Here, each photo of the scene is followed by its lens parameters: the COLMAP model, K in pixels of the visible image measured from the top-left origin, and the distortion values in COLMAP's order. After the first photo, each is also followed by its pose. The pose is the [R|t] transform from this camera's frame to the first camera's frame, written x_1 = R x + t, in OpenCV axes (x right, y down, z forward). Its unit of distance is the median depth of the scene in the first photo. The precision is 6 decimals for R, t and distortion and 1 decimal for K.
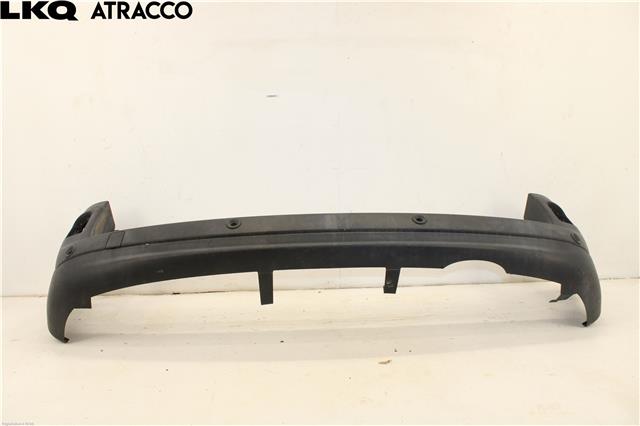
lens RADIAL K [[539.1, 0, 320.0], [0, 539.1, 213.0], [0, 0, 1]] dist [-0.138792, 0.001605]
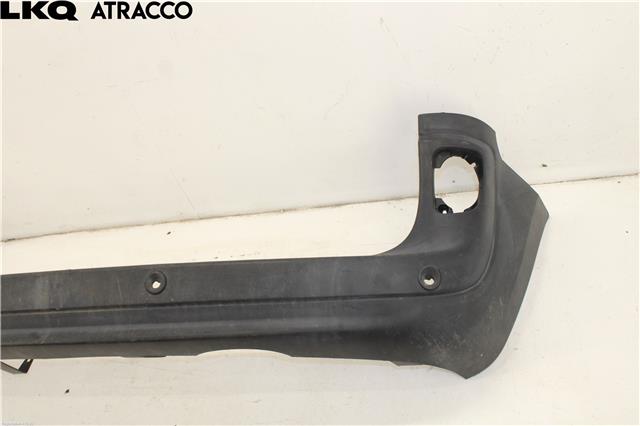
lens RADIAL K [[765.2, 0, 320.0], [0, 765.2, 213.0], [0, 0, 1]] dist [-0.085910, 0.028071]
pose [[0.944197, -0.049949, -0.325571, 0.695199], [0.243113, 0.772579, 0.586530, -0.559839], [0.222233, -0.632950, 0.741611, 0.421722]]
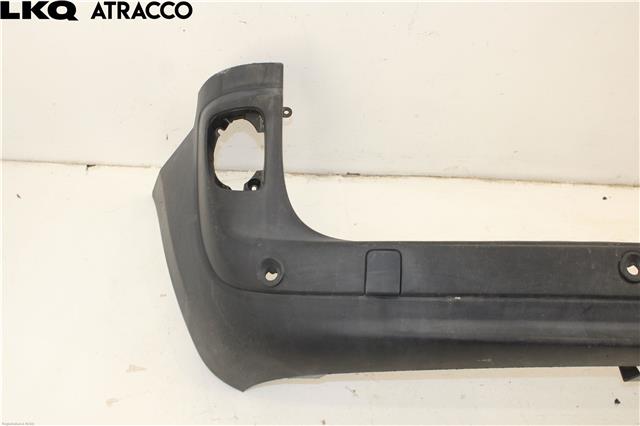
lens RADIAL K [[765.2, 0, 320.0], [0, 765.2, 213.0], [0, 0, 1]] dist [-0.085910, 0.028071]
pose [[0.988043, 0.081460, 0.130902, -0.542831], [-0.147139, 0.751820, 0.642742, -0.421530], [-0.046056, -0.654317, 0.754816, 0.534015]]
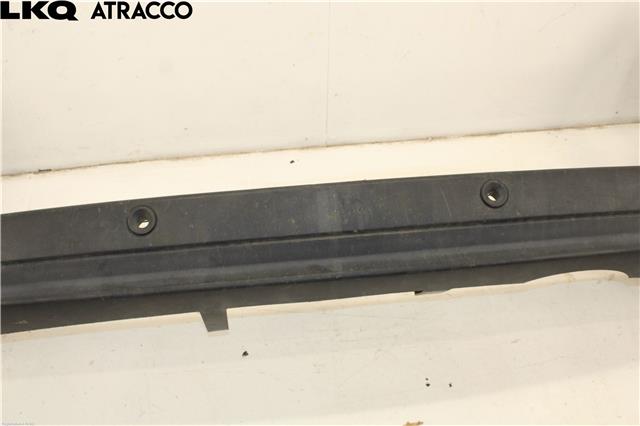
lens RADIAL K [[765.2, 0, 320.0], [0, 765.2, 213.0], [0, 0, 1]] dist [-0.085910, 0.028071]
pose [[0.997010, -0.040289, 0.065941, -0.037622], [-0.011401, 0.767306, 0.641180, -0.465467], [-0.076429, -0.640014, 0.764552, 0.434805]]
